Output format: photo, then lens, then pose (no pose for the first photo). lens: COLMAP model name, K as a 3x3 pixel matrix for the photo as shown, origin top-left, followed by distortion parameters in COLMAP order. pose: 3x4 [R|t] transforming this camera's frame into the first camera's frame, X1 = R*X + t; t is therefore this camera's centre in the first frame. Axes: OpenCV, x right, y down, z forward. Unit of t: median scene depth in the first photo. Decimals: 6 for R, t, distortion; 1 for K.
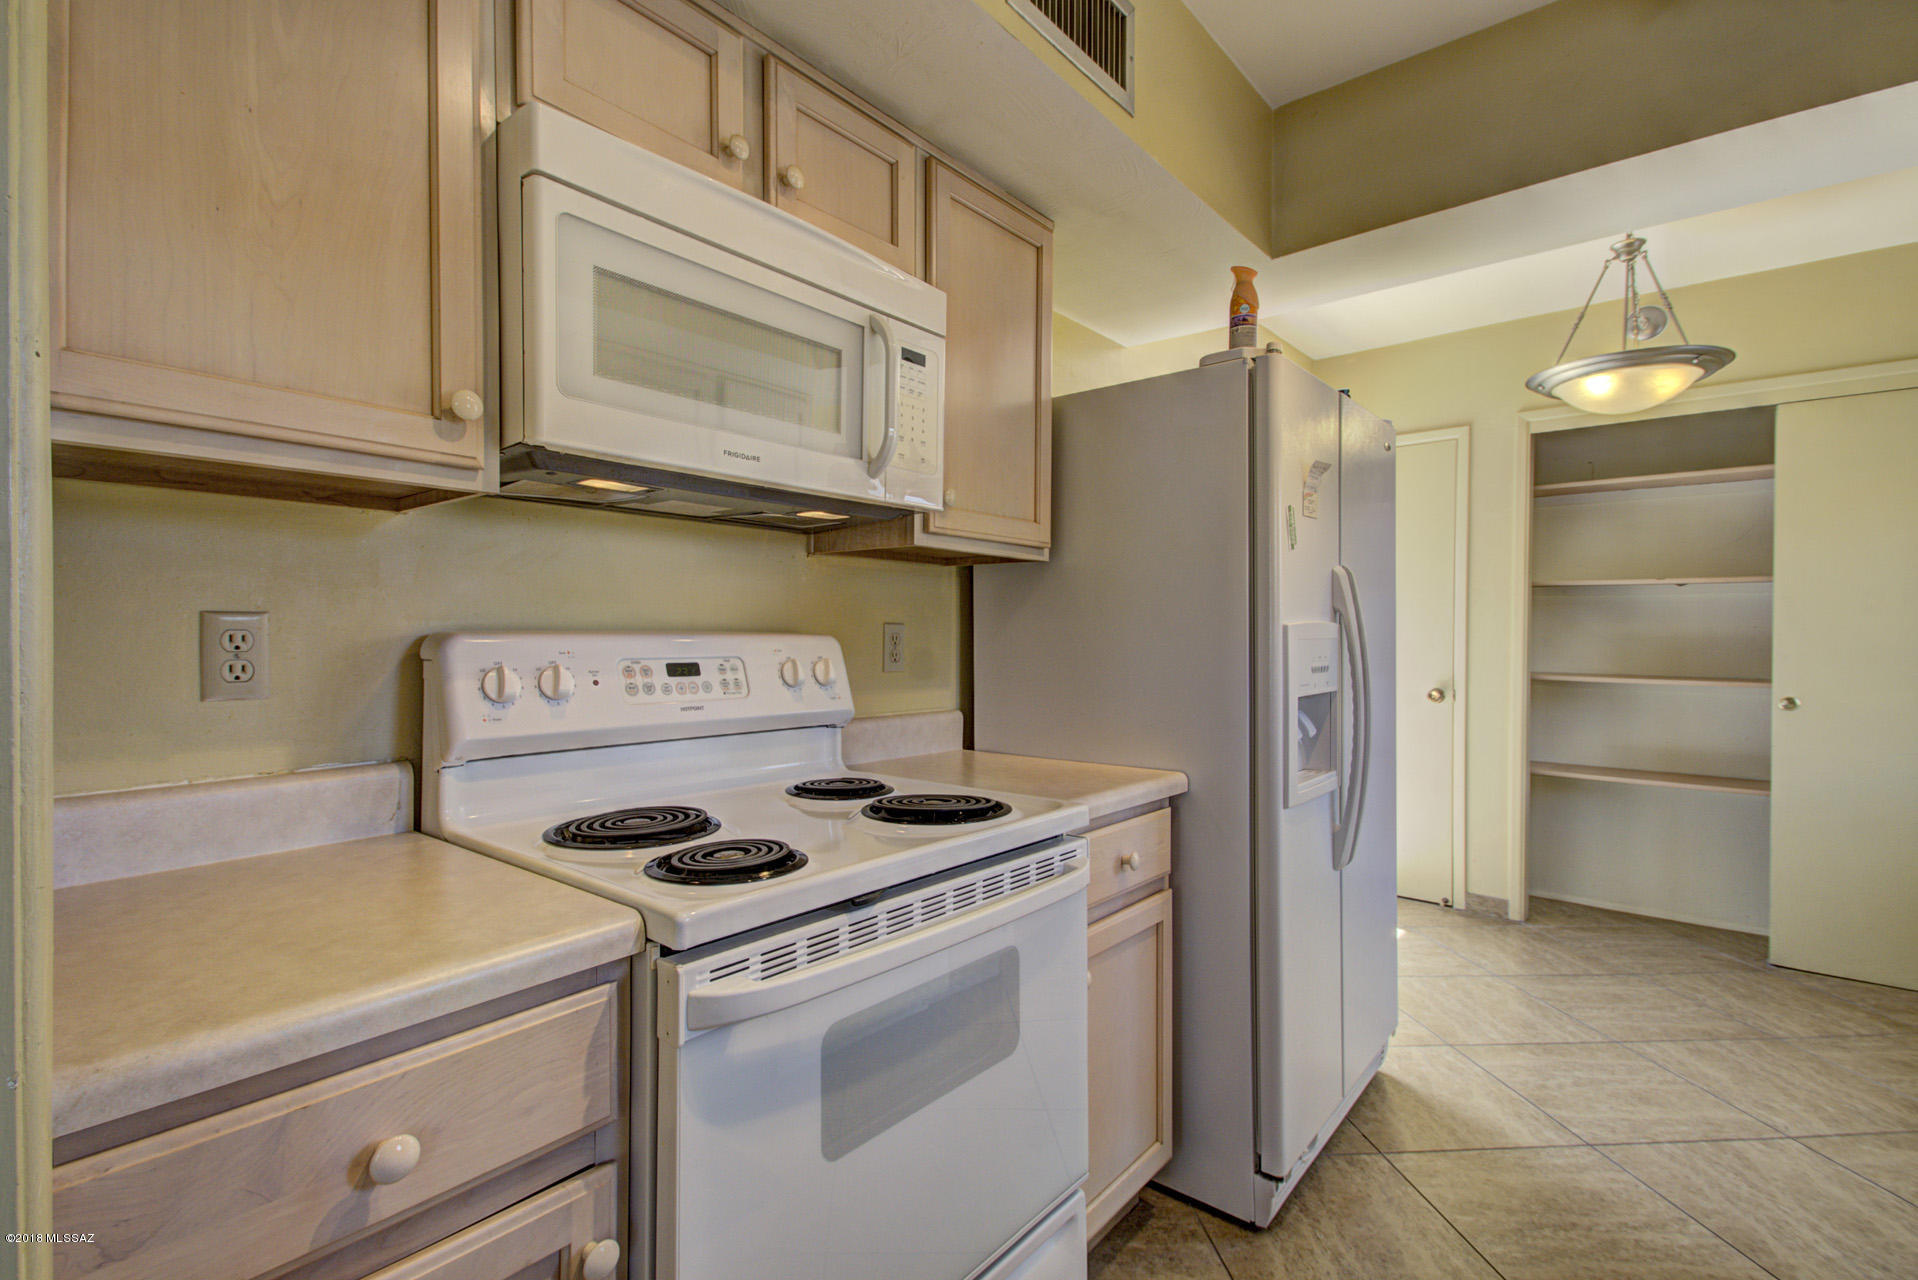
lens RADIAL K [[887.8, 0, 910.8], [0, 887.8, 642.3], [0, 0, 1]] dist [0.035838, -0.017575]
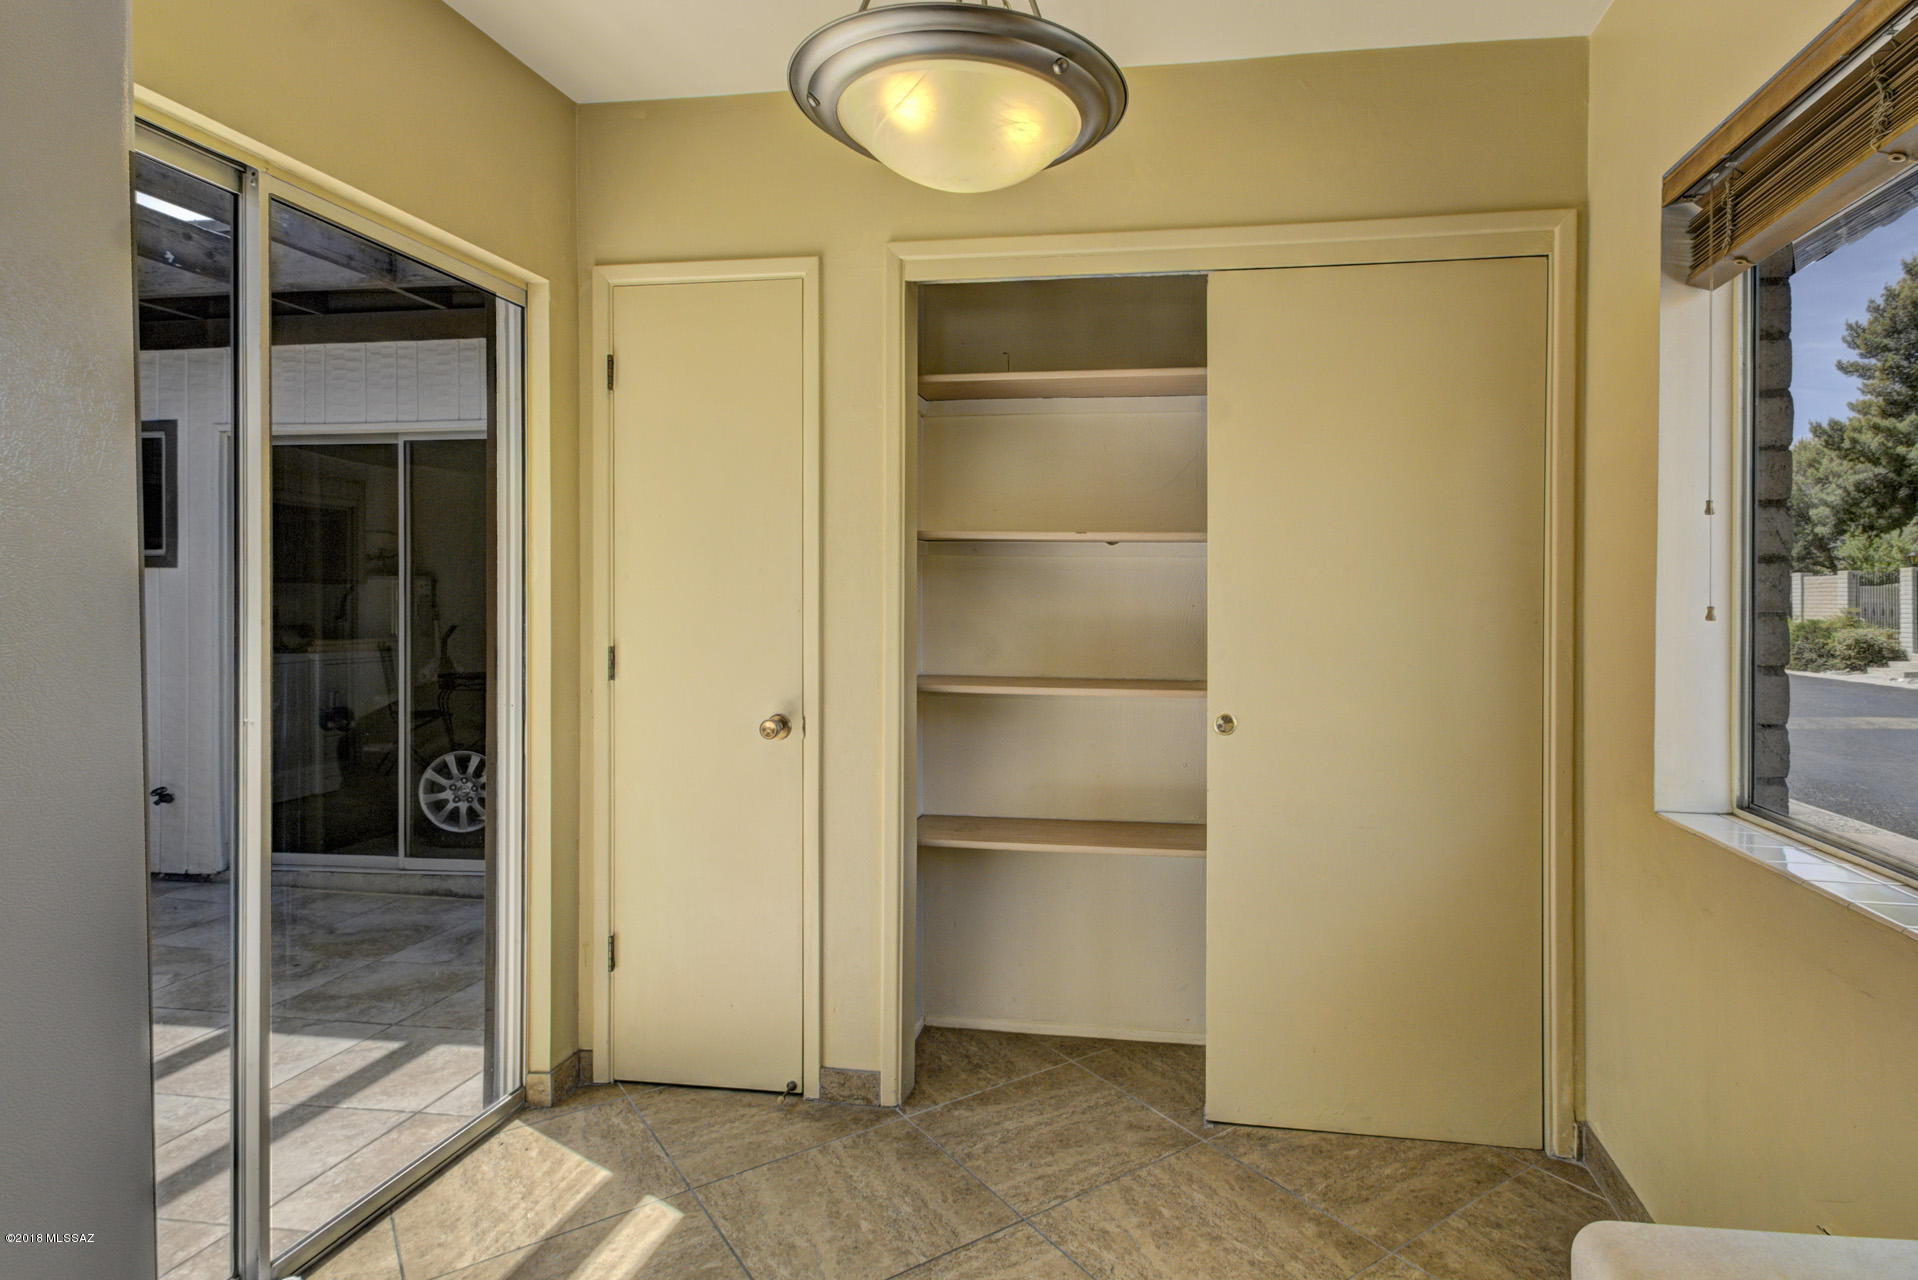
lens RADIAL K [[1221.7, 0, 962.3], [0, 1221.7, 598.4], [0, 0, 1]] dist [0.024970, 0.000273]
pose [[0.856684, -0.001126, 0.515840, 0.382683], [0.004325, 0.999978, -0.005001, -0.023738], [-0.515823, 0.006516, 0.856670, 0.366758]]
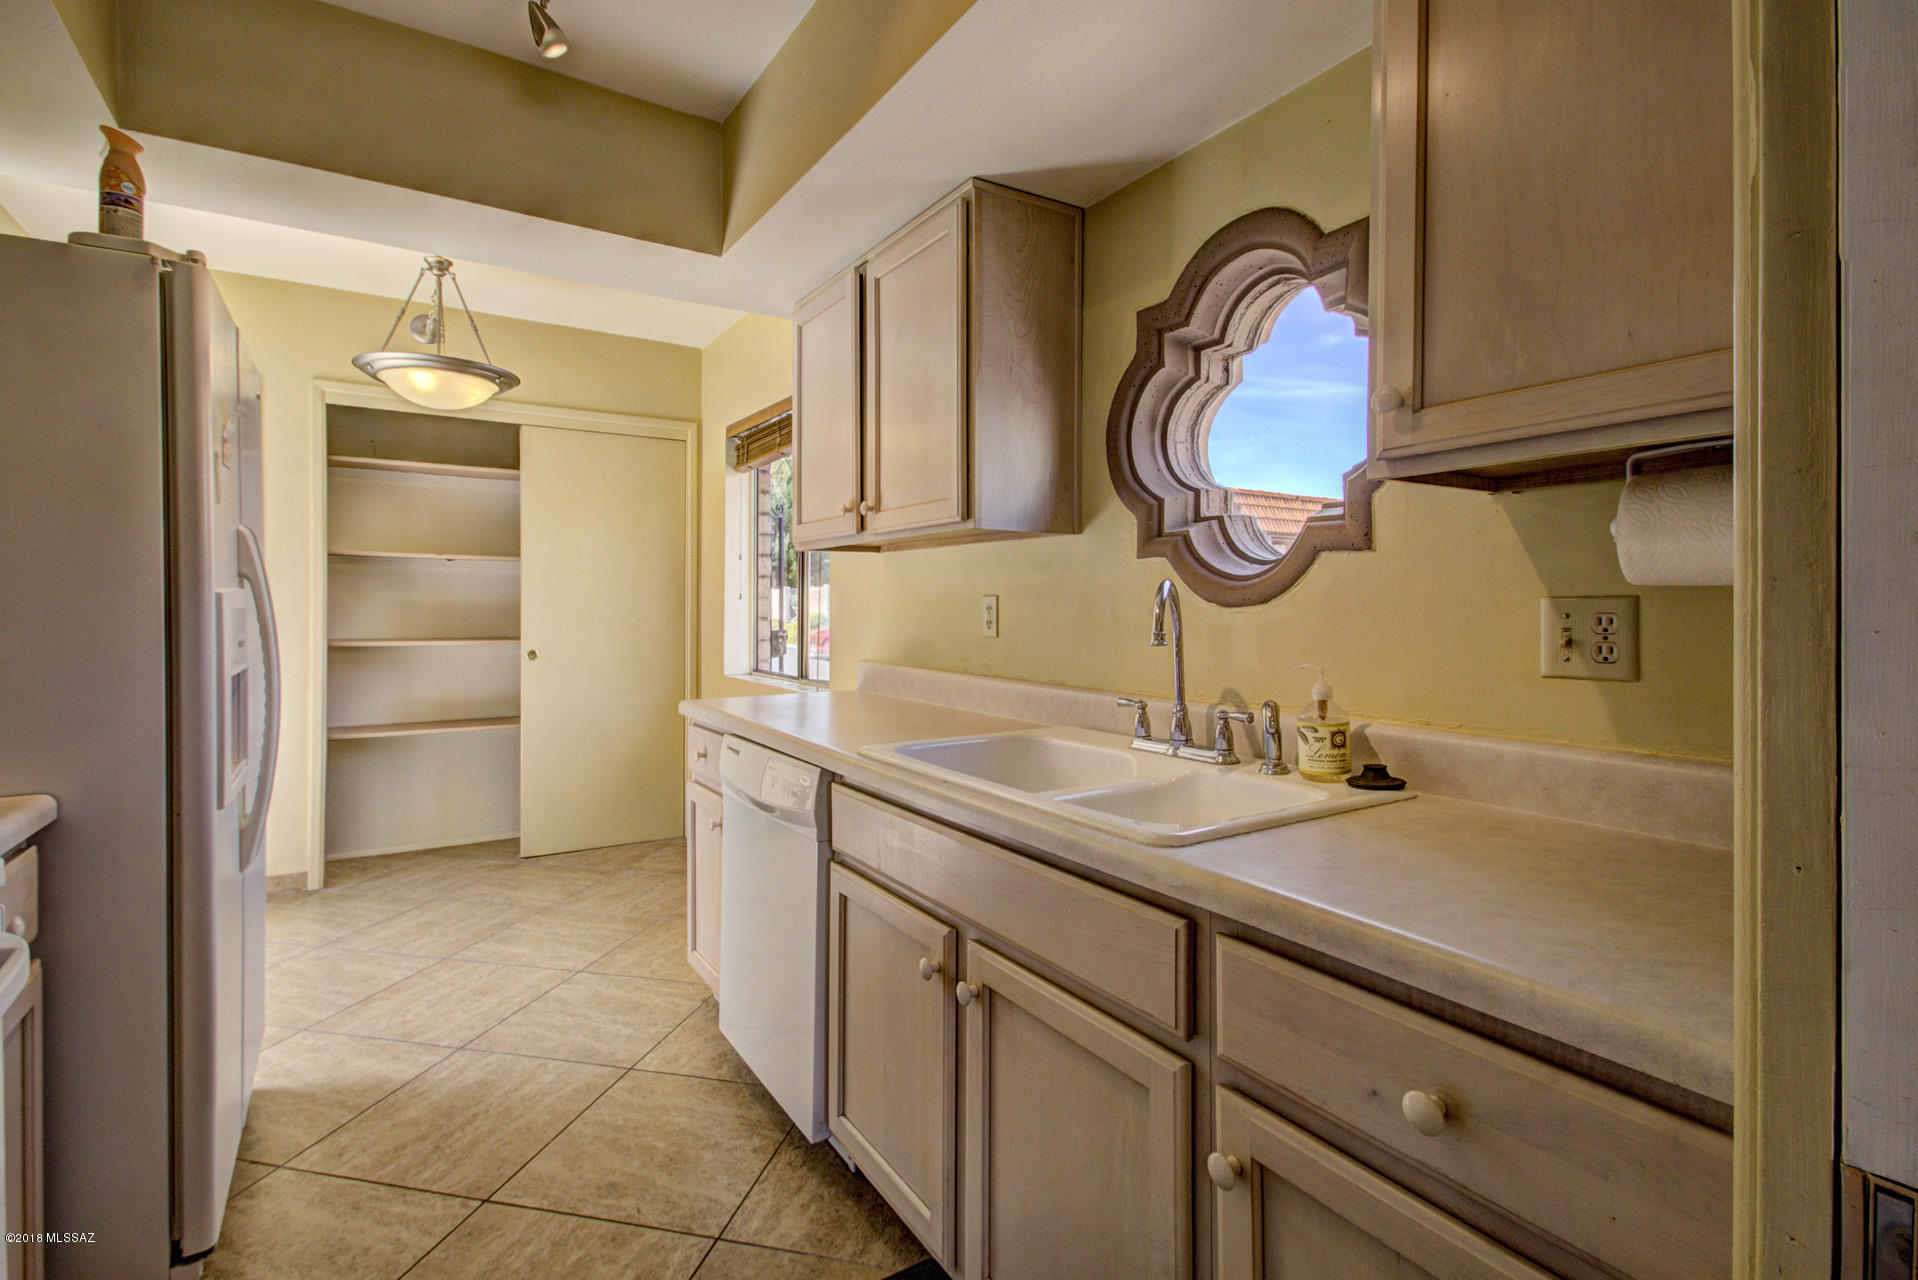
lens RADIAL K [[875.6, 0, 966.4], [0, 875.6, 607.6], [0, 0, 1]] dist [0.030818, -0.000883]
pose [[0.287763, -0.007005, 0.957676, -0.080076], [0.008734, 0.999951, 0.004690, -0.001048], [-0.957662, 0.007015, 0.287810, 0.032190]]
